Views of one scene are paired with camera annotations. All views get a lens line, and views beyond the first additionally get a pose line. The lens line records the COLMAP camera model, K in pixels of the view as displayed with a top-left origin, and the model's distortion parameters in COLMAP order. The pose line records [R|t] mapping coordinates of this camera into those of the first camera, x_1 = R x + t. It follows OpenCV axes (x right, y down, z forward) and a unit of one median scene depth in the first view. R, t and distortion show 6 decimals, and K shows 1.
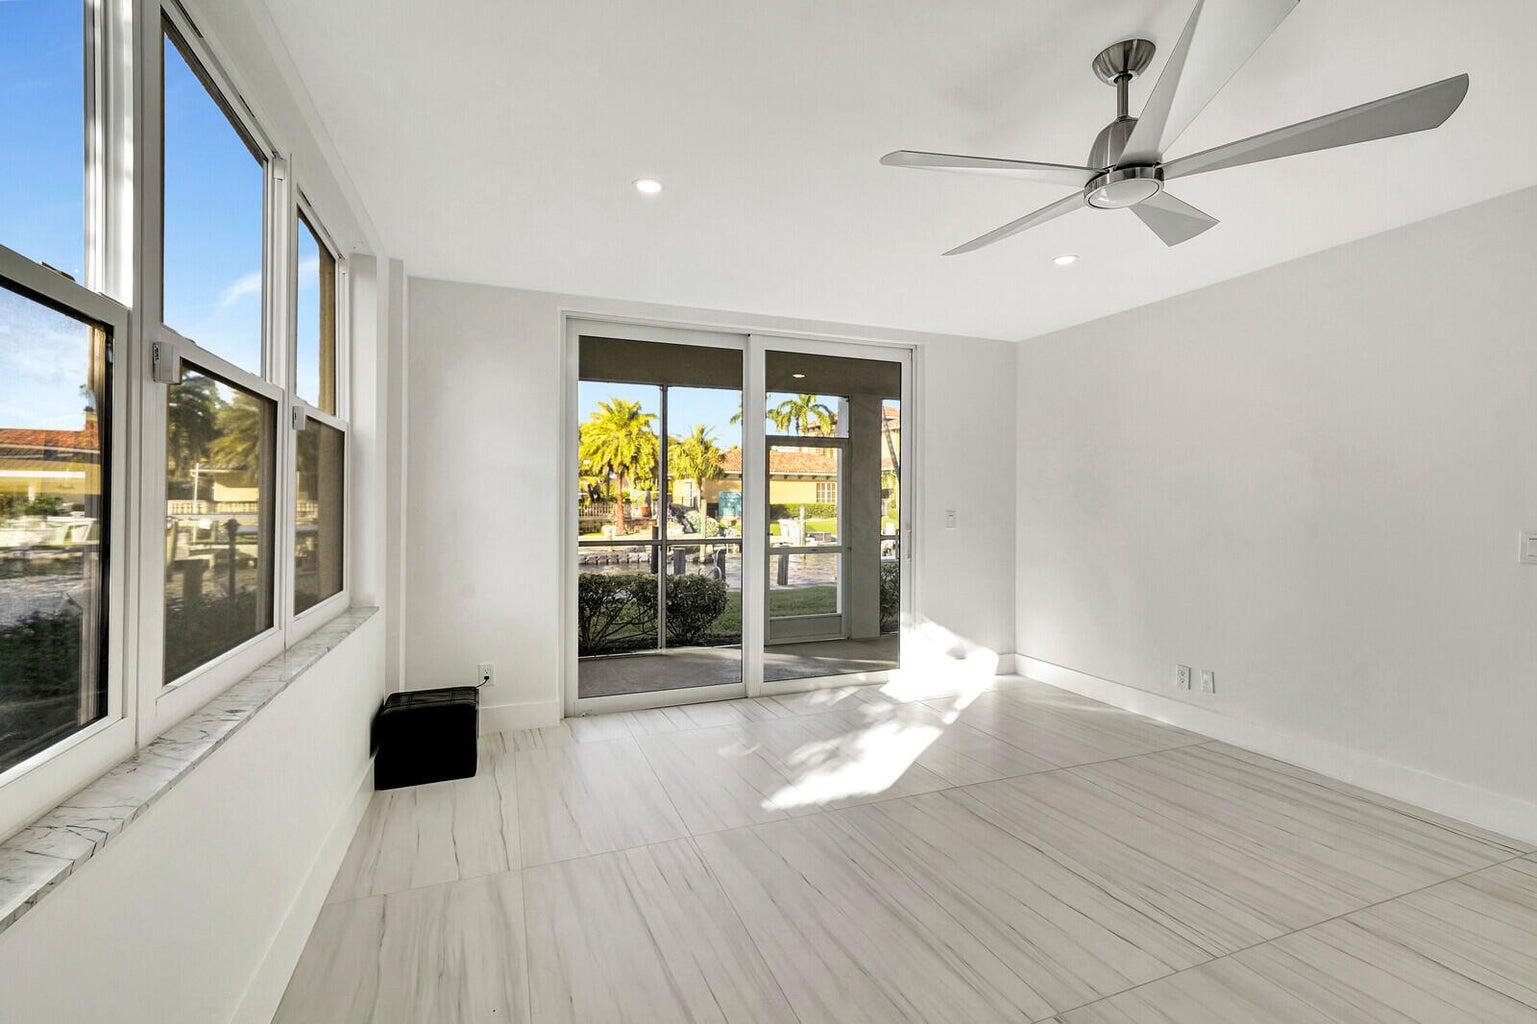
lens RADIAL K [[660.4, 0, 747.1], [0, 660.4, 496.0], [0, 0, 1]] dist [0.000268, -0.000002]
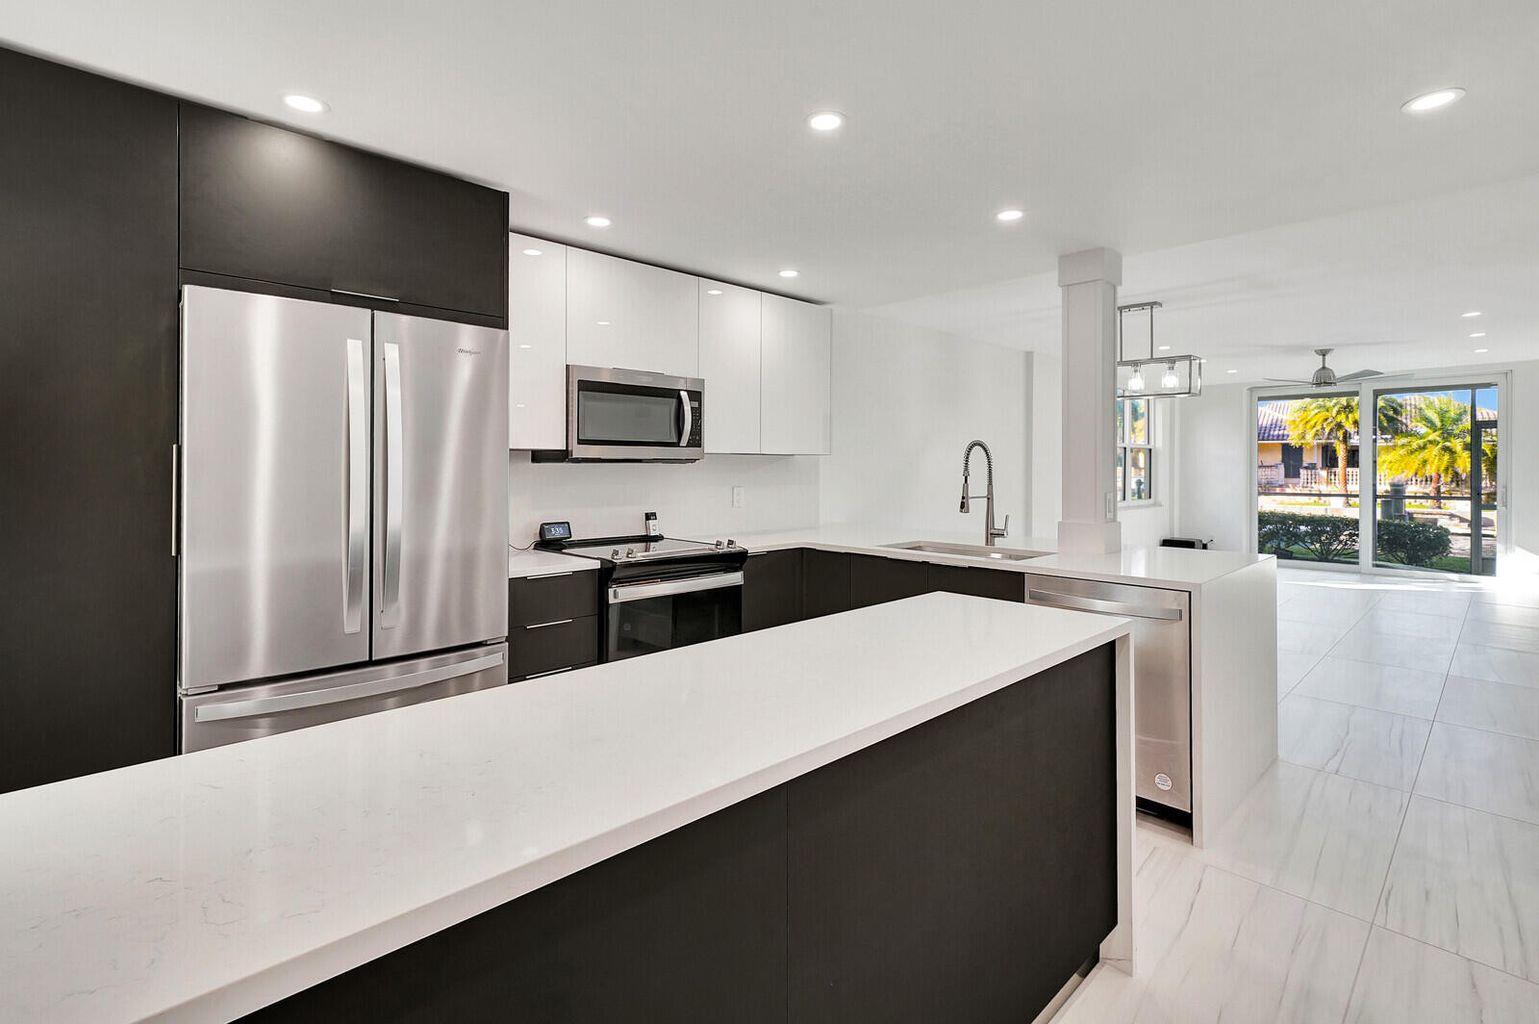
lens RADIAL K [[716.4, 0, 770.0], [0, 716.4, 460.9], [0, 0, 1]] dist [0.002892, 0.000422]
pose [[0.390689, -0.007689, -0.920491, 1.352509], [0.007757, 0.999957, -0.005061, -0.026026], [0.920490, -0.005164, 0.390732, -1.497445]]
